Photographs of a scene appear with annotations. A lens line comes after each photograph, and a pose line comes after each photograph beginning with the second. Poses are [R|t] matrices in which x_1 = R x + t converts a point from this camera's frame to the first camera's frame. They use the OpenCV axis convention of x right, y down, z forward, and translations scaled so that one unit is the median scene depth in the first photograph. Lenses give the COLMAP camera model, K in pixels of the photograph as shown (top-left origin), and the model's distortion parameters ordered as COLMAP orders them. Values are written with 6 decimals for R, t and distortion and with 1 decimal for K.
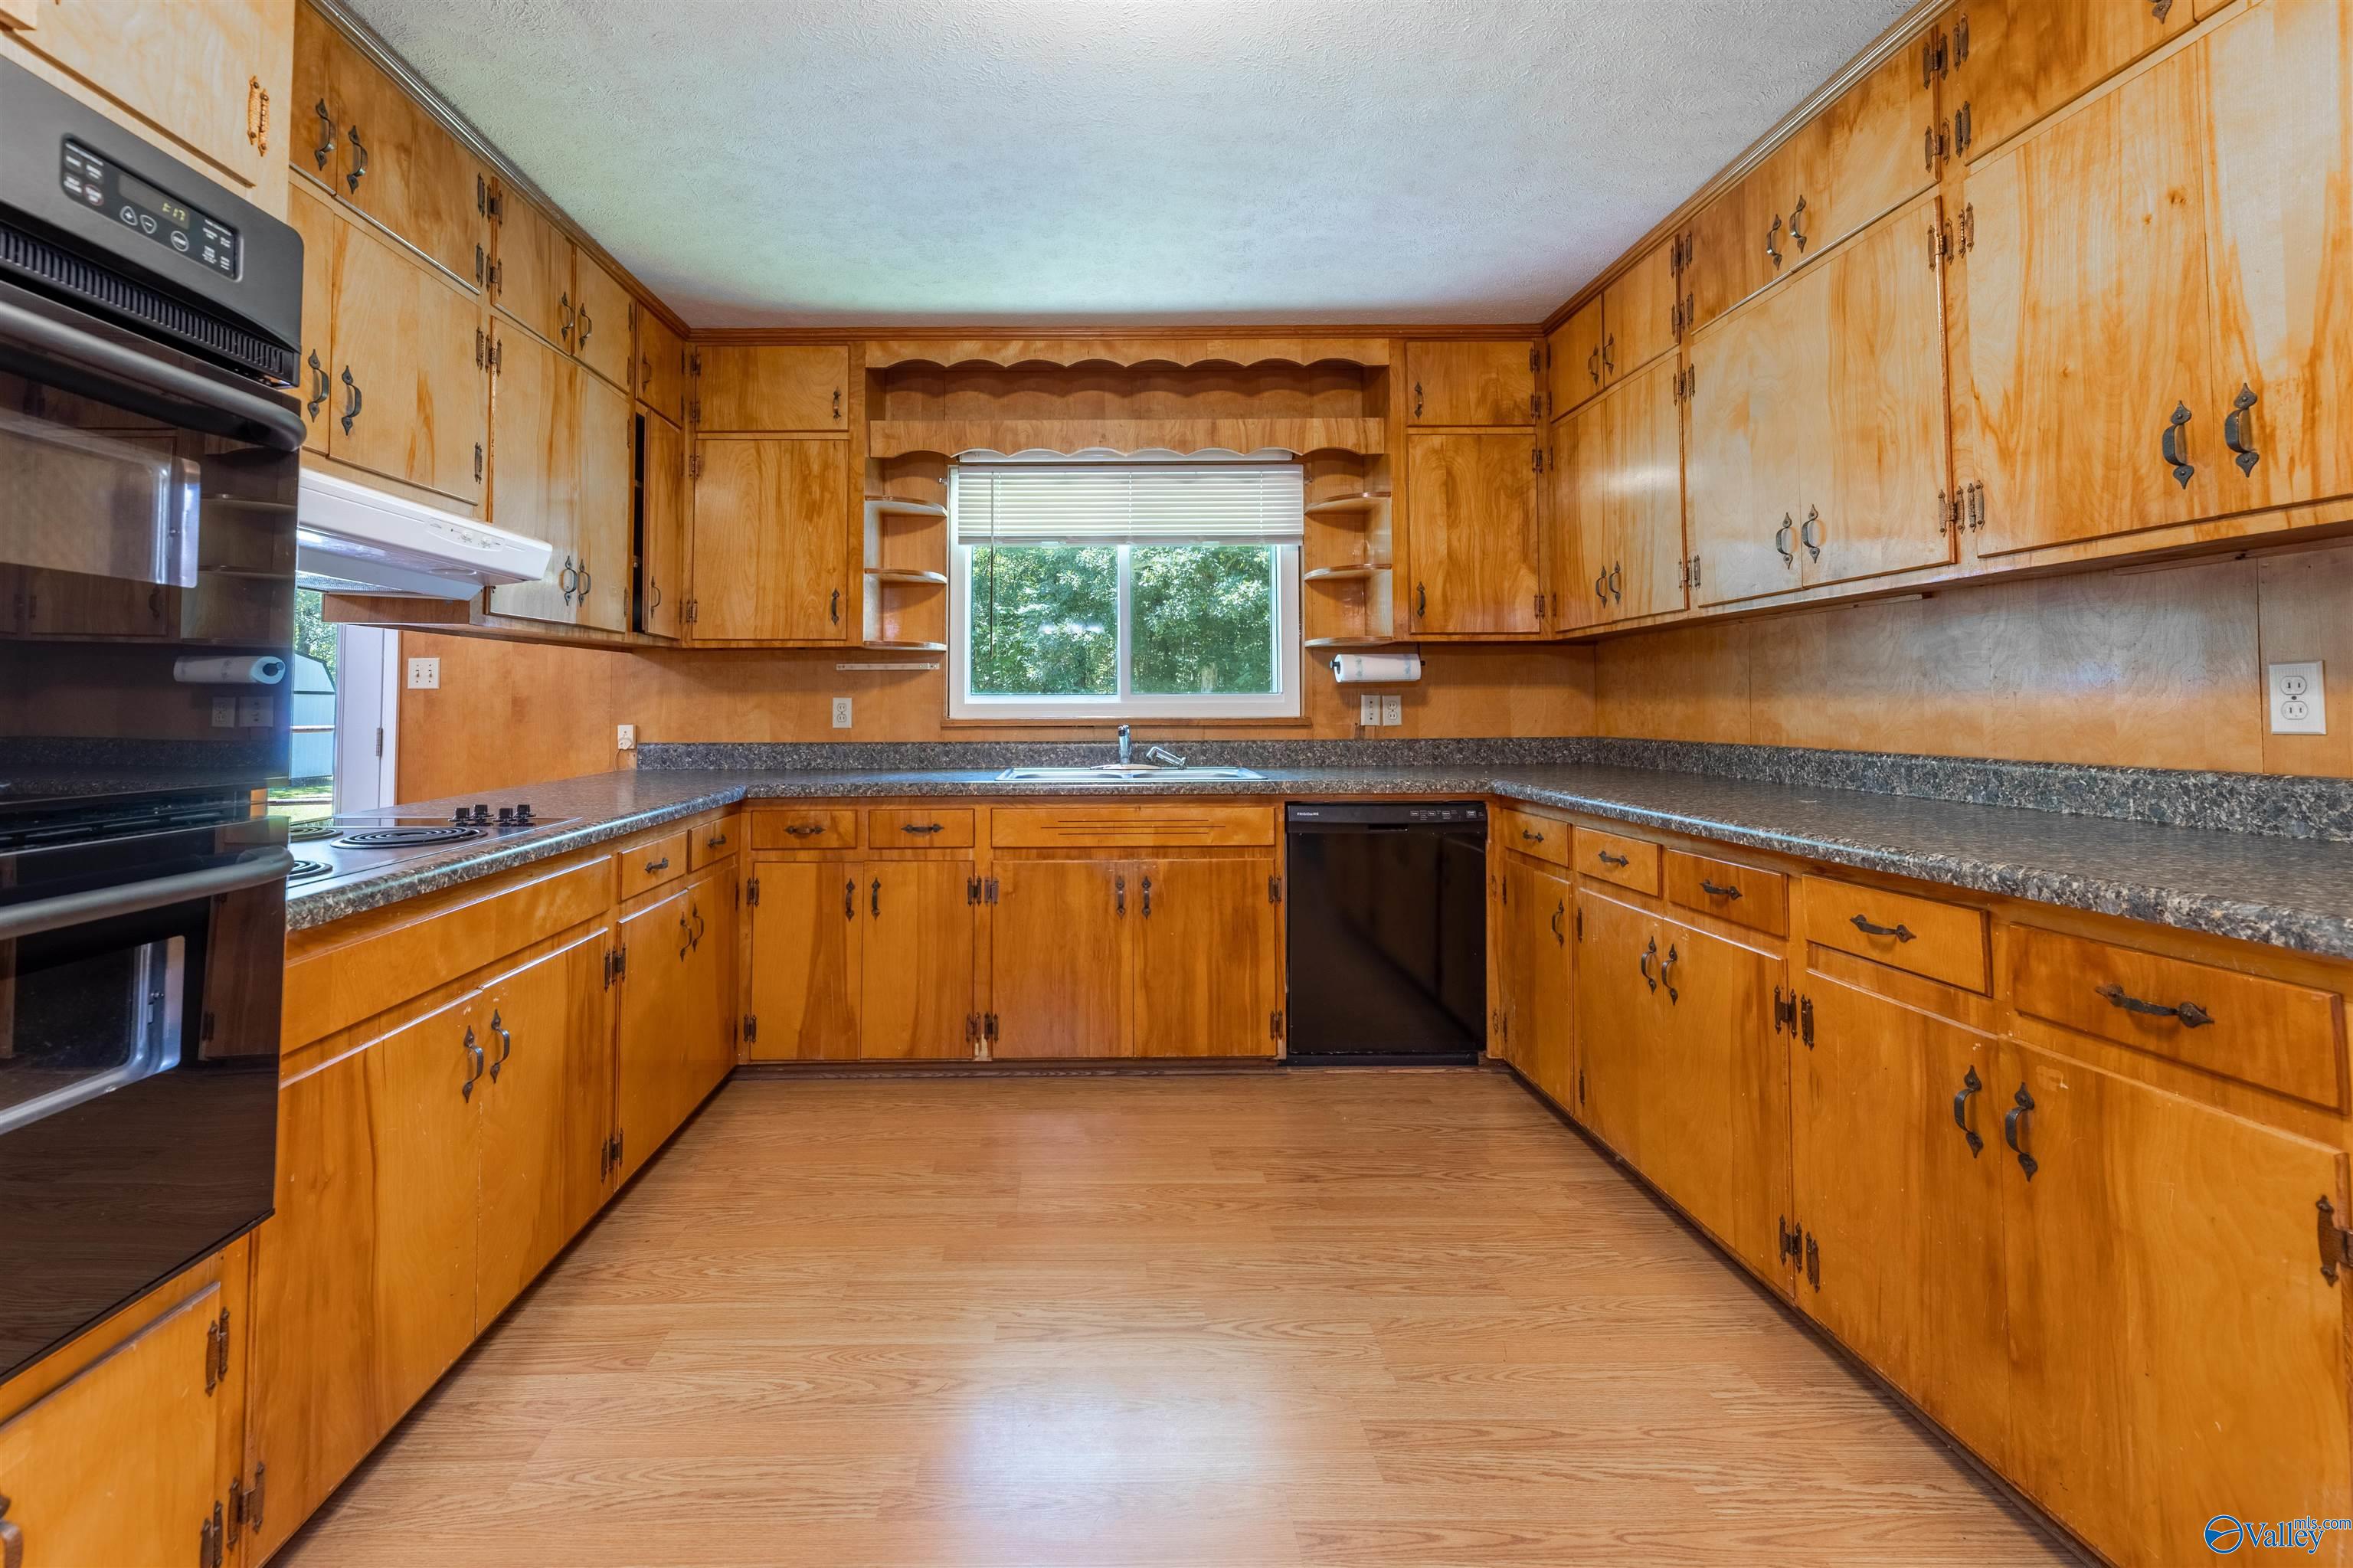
lens RADIAL K [[984.4, 0, 1098.1], [0, 984.4, 684.0], [0, 0, 1]] dist [-0.000620, -0.000478]
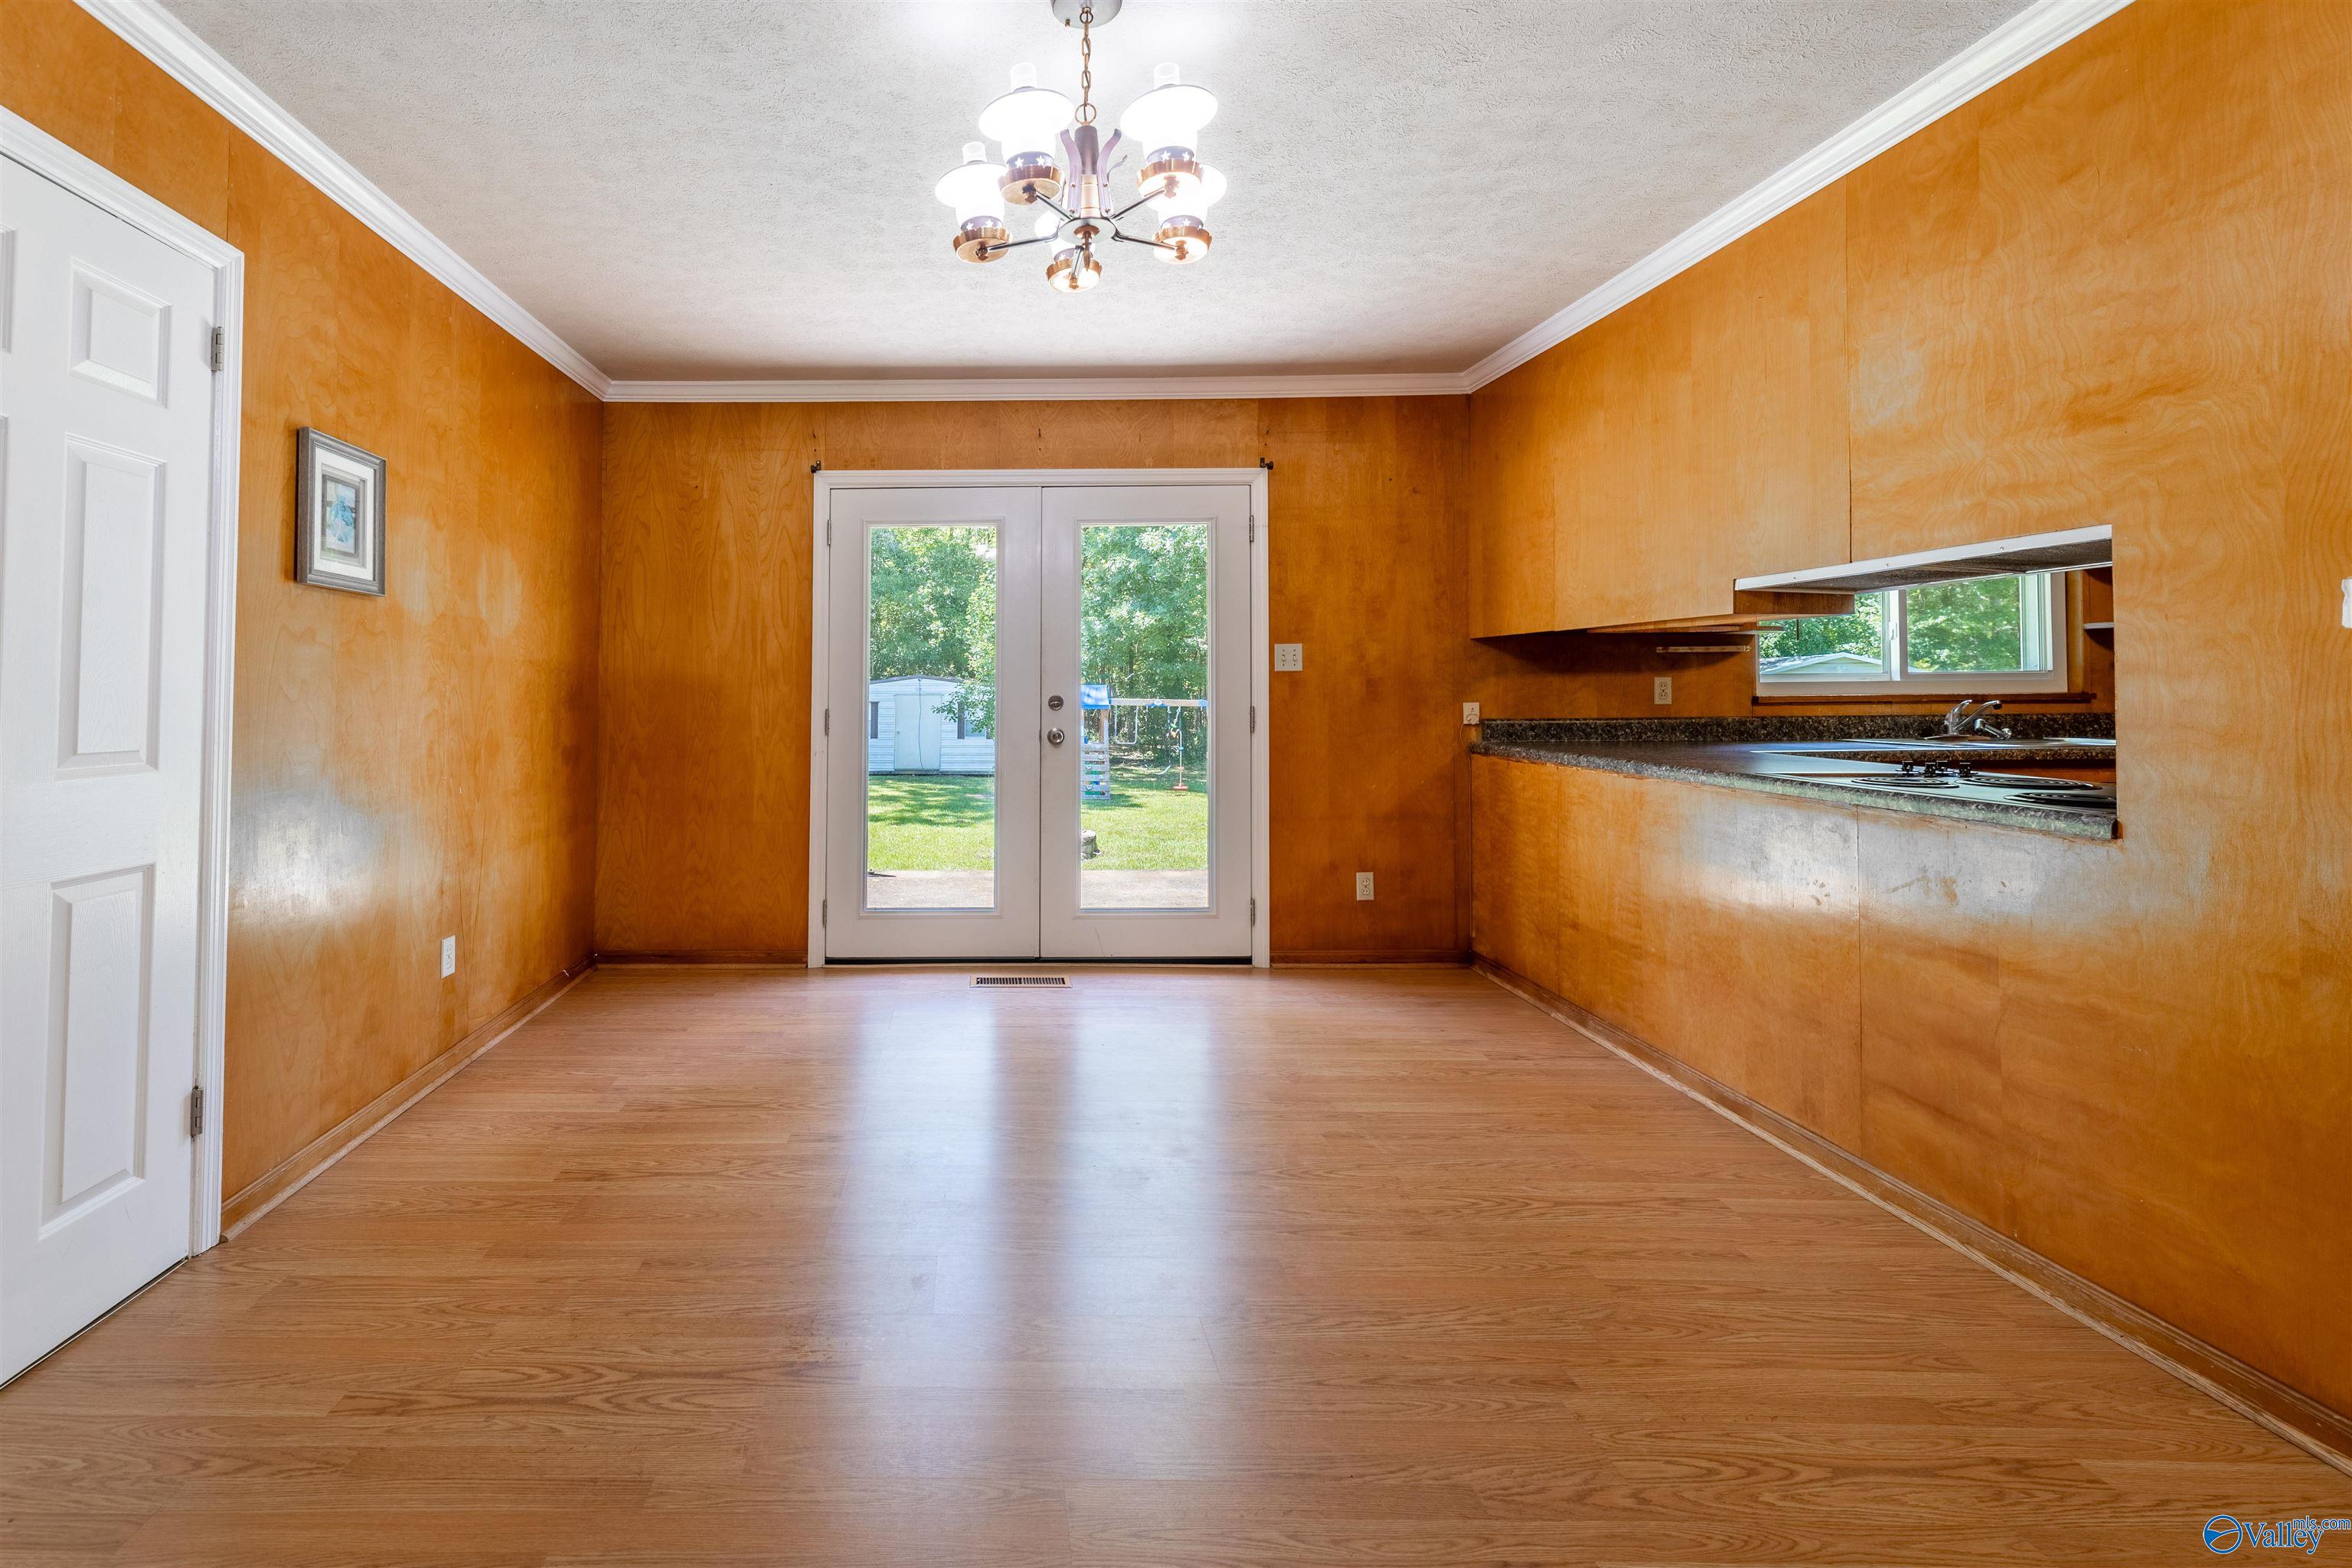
lens RADIAL K [[1020.2, 0, 1174.6], [0, 1020.2, 666.2], [0, 0, 1]] dist [0.000539, -0.000014]
pose [[0.999595, -0.005878, -0.027840, -1.181237], [0.005777, 0.999976, -0.003693, 0.003971], [0.027861, 0.003530, 0.999606, -0.248177]]
